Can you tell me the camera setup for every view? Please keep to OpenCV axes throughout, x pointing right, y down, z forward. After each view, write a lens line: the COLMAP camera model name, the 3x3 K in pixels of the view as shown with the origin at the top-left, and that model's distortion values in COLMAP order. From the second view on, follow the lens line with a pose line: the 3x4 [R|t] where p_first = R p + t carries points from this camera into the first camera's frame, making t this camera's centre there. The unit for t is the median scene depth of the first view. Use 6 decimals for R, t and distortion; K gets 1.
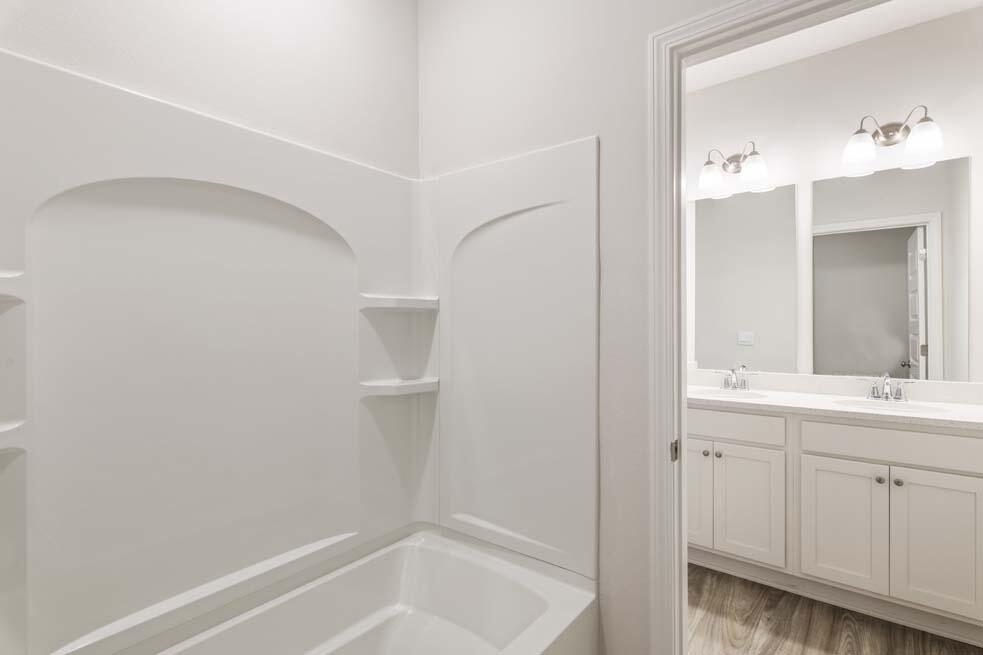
lens RADIAL K [[478.7, 0, 488.7], [0, 478.7, 328.9], [0, 0, 1]] dist [0.003693, 0.002179]
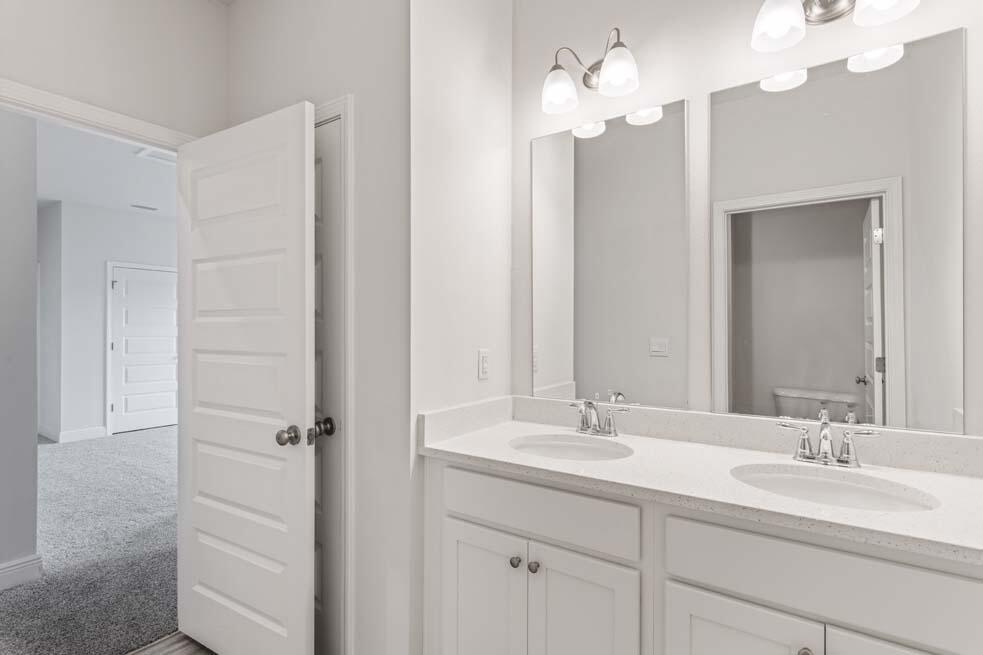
lens RADIAL K [[478.7, 0, 494.1], [0, 478.7, 326.1], [0, 0, 1]] dist [0.003693, 0.002179]
pose [[0.997842, 0.006481, 0.065344, 0.339620], [-0.005692, 0.999909, -0.012252, -0.004739], [-0.065418, 0.011853, 0.997788, 0.388989]]
